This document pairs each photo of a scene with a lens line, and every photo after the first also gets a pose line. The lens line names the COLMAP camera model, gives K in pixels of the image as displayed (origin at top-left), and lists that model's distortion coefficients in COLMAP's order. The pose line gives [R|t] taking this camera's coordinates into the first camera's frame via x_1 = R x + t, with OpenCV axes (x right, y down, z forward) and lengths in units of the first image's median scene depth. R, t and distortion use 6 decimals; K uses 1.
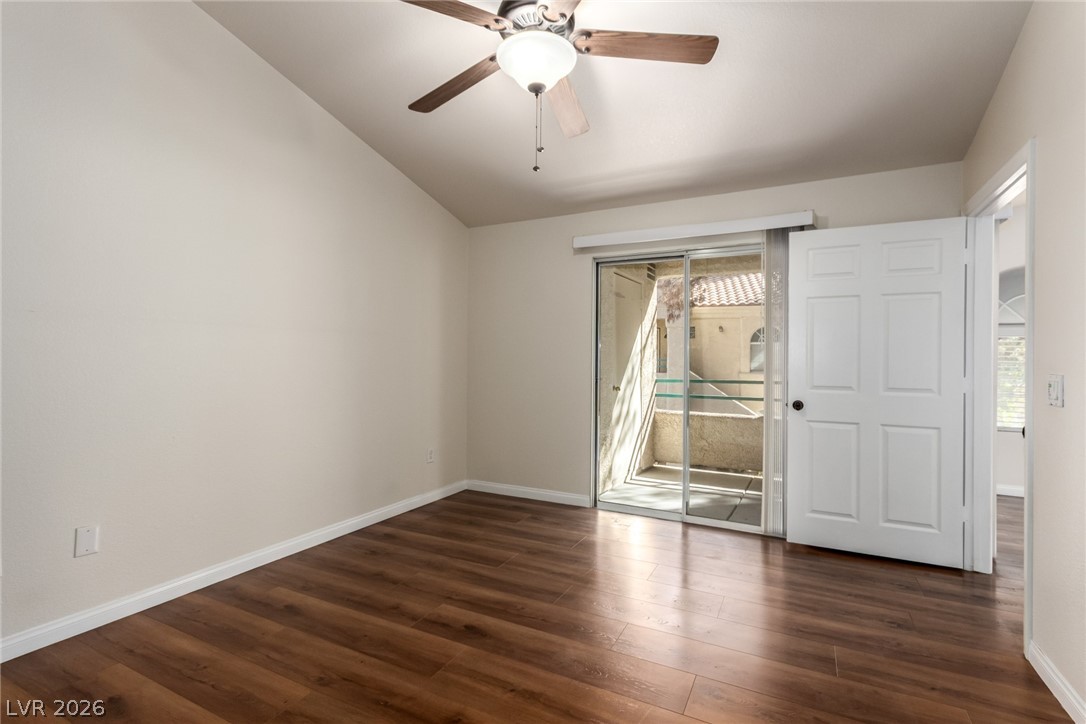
lens RADIAL K [[502.7, 0, 561.7], [0, 502.7, 360.1], [0, 0, 1]] dist [0.002308, 0.000764]
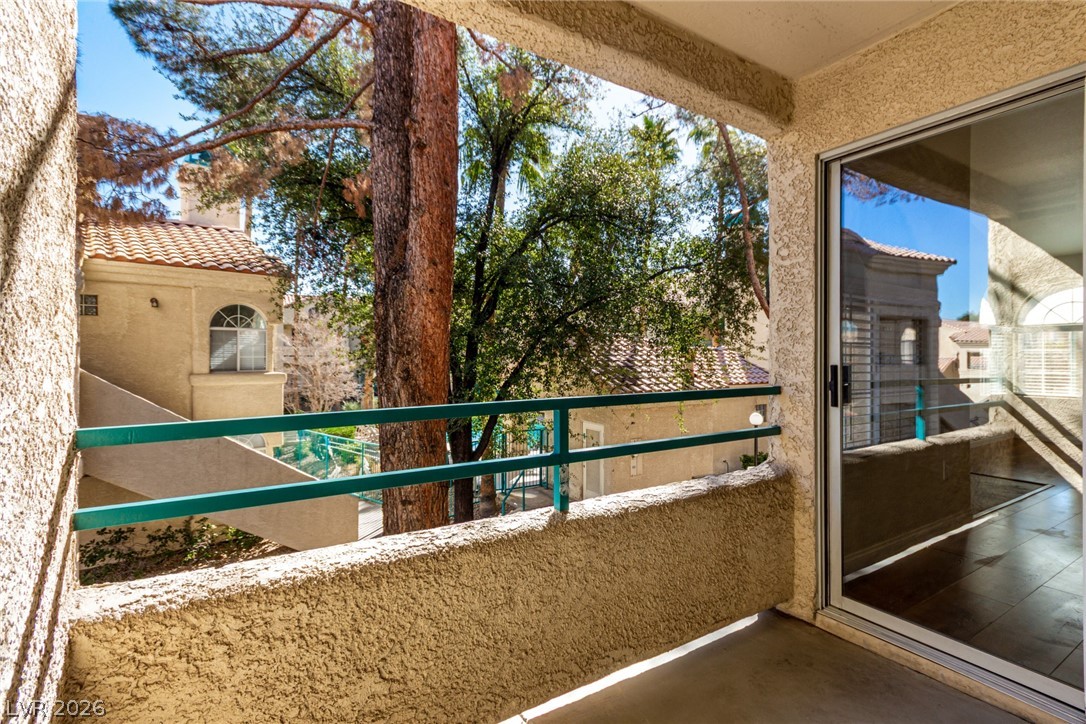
lens RADIAL K [[502.7, 0, 538.4], [0, 502.7, 354.7], [0, 0, 1]] dist [0.002308, 0.000764]
pose [[0.527554, -0.002886, 0.849517, 0.203251], [0.008642, 0.999961, -0.001970, 0.024422], [-0.849478, 0.008381, 0.527558, 1.265589]]
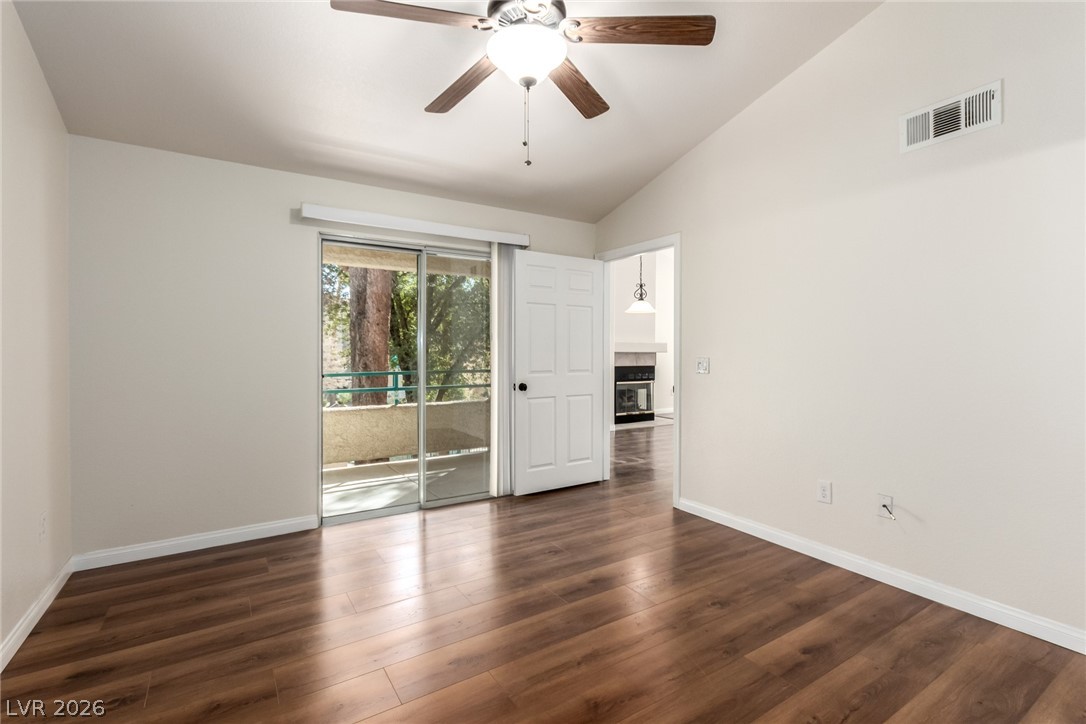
lens RADIAL K [[502.7, 0, 551.3], [0, 502.7, 359.8], [0, 0, 1]] dist [0.002308, 0.000764]
pose [[0.502447, -0.022587, 0.864313, -0.523966], [0.008641, 0.999740, 0.021104, -0.004147], [-0.864565, -0.003135, 0.502512, 0.263203]]
